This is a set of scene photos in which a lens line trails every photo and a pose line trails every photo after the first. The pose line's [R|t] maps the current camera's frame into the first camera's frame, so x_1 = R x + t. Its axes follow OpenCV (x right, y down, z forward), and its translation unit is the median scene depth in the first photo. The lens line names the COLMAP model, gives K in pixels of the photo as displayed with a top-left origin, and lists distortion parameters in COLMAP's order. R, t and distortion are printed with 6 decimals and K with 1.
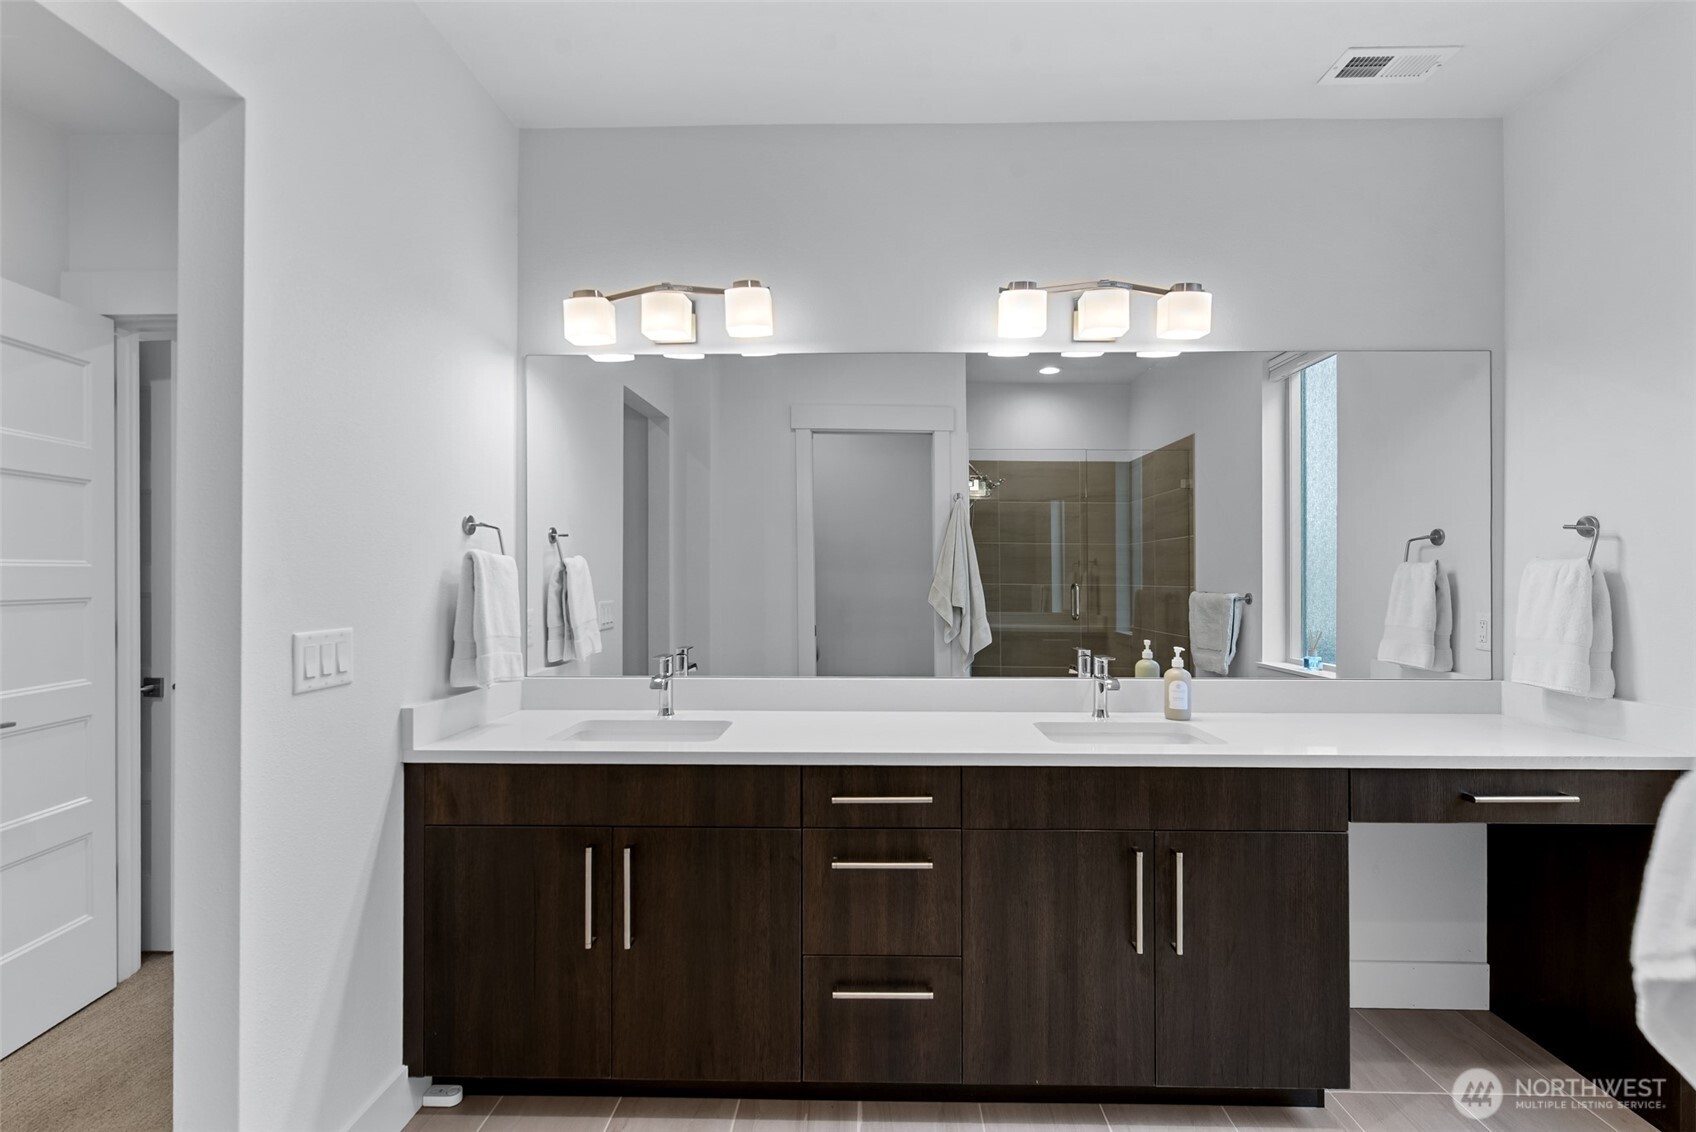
lens RADIAL K [[736.5, 0, 855.5], [0, 736.5, 559.5], [0, 0, 1]] dist [0.000512, -0.000241]
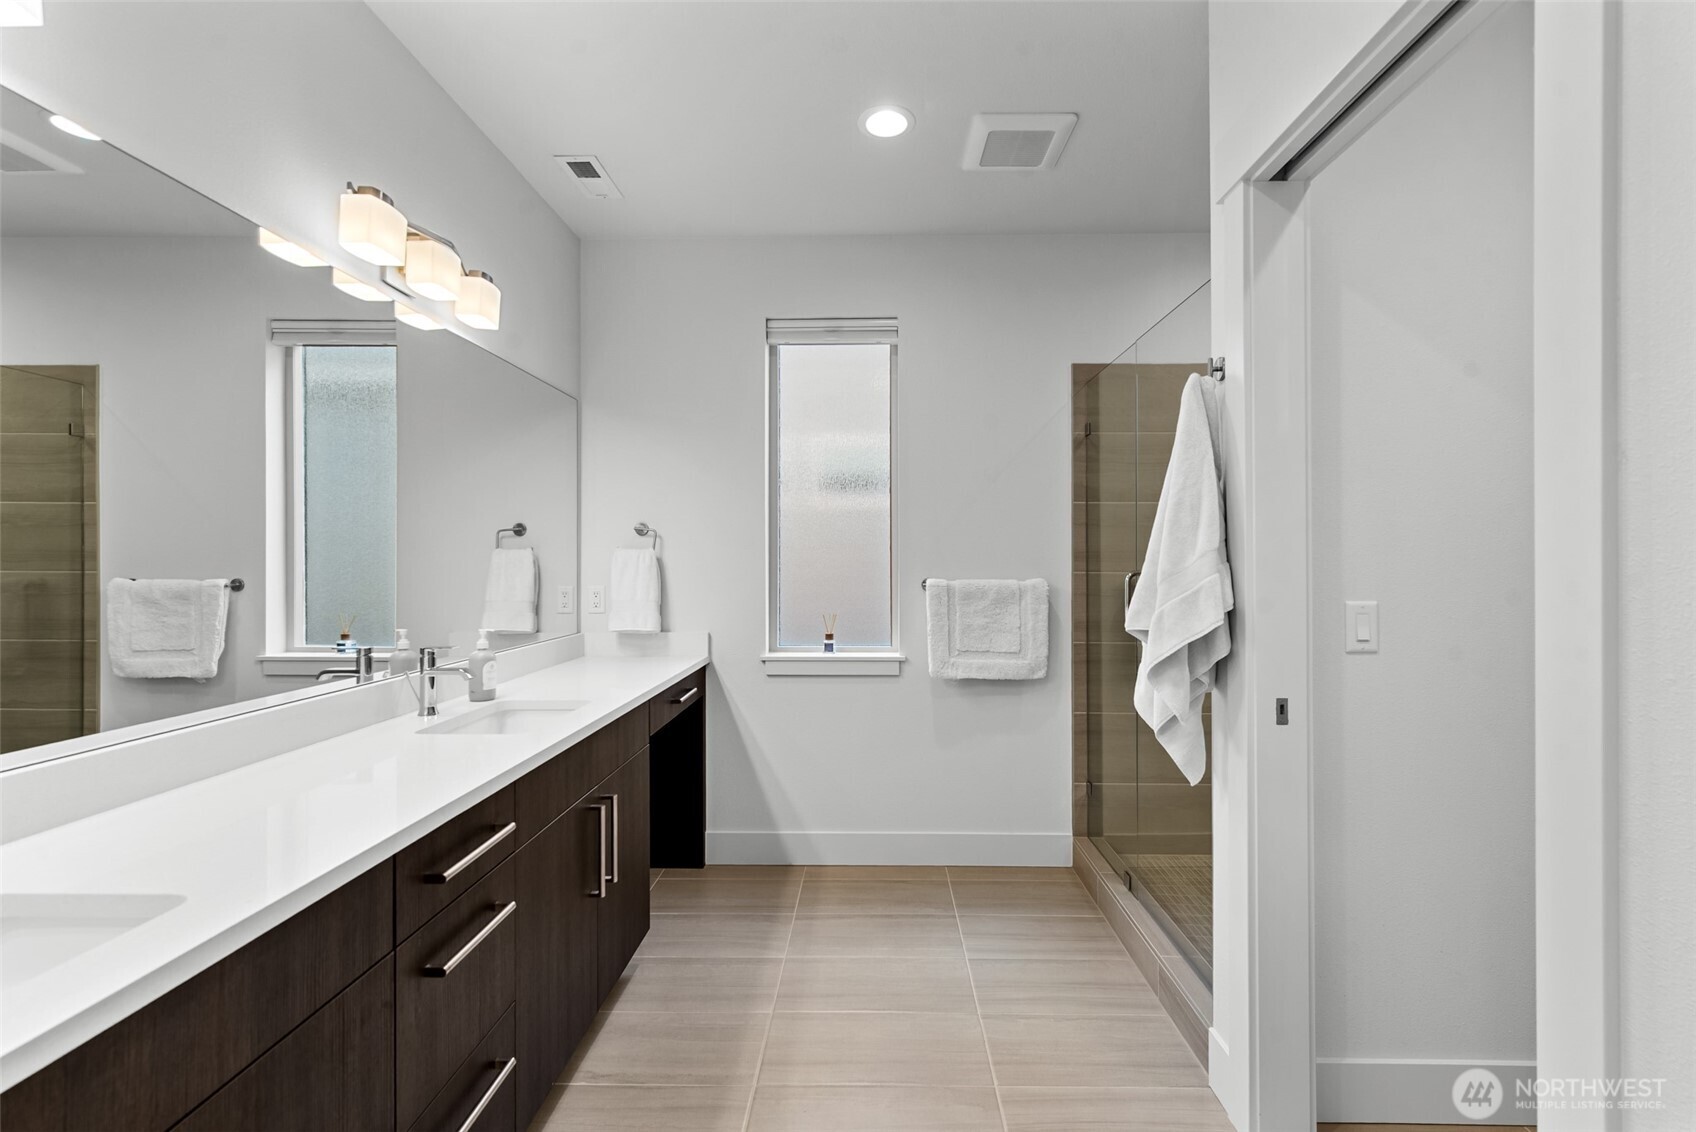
lens RADIAL K [[736.5, 0, 855.5], [0, 736.5, 559.5], [0, 0, 1]] dist [0.000512, -0.000241]
pose [[-0.004418, -0.000643, 0.999990, -0.589029], [-0.024391, 0.999702, 0.000535, 0.008556], [-0.999693, -0.024388, -0.004433, 0.485446]]
